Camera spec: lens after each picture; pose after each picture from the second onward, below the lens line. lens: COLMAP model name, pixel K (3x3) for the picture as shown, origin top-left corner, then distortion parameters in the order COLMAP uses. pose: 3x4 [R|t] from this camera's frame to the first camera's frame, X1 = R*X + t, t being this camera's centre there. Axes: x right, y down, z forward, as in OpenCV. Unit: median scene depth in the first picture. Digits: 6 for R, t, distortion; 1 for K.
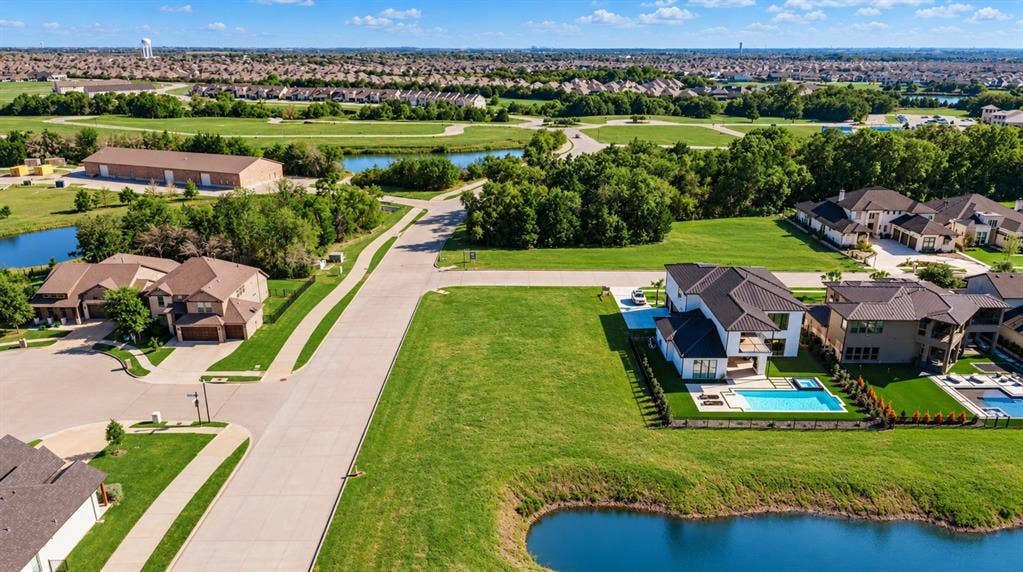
lens RADIAL K [[674.3, 0, 511.5], [0, 674.3, 286.0], [0, 0, 1]] dist [0.014957, -0.003976]
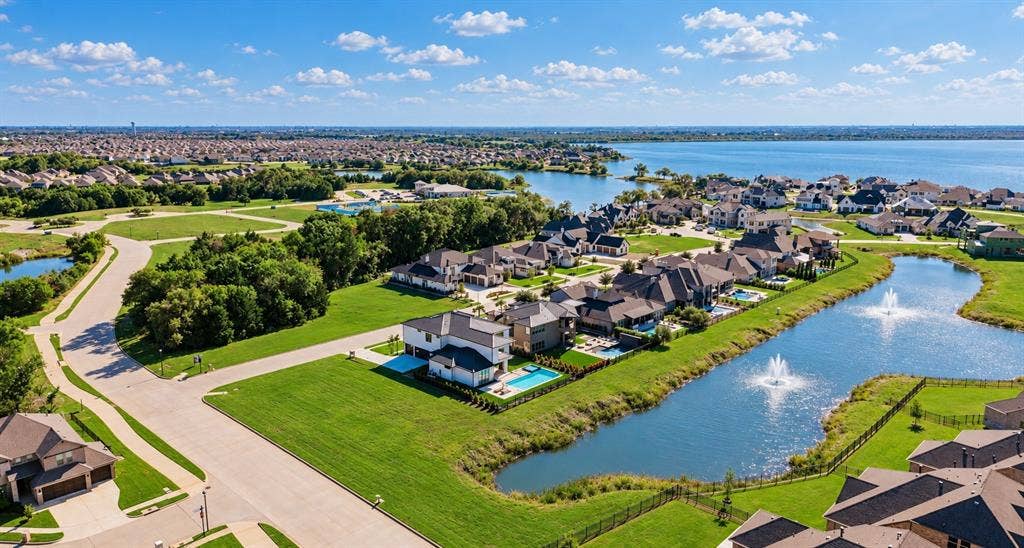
lens RADIAL K [[694.5, 0, 512.0], [0, 694.5, 274.0], [0, 0, 1]] dist [0.000650, -0.002473]
pose [[0.674843, -0.150995, 0.722349, -0.631187], [0.239189, 0.970756, -0.020537, -0.045316], [-0.698123, 0.186637, 0.691224, -0.145510]]
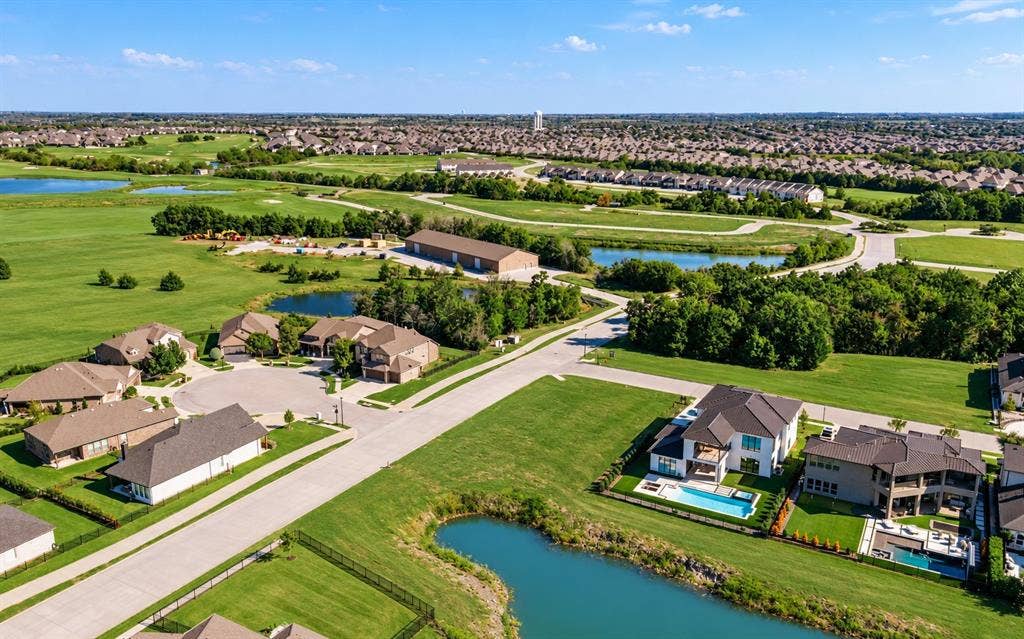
lens RADIAL K [[789.5, 0, 512.0], [0, 789.5, 319.5], [0, 0, 1]] dist [0.125288, -0.241588]
pose [[0.862502, 0.125877, -0.490147, 0.589212], [-0.164302, 0.985754, -0.035962, -0.034403], [0.478638, 0.111550, 0.870897, -0.362578]]
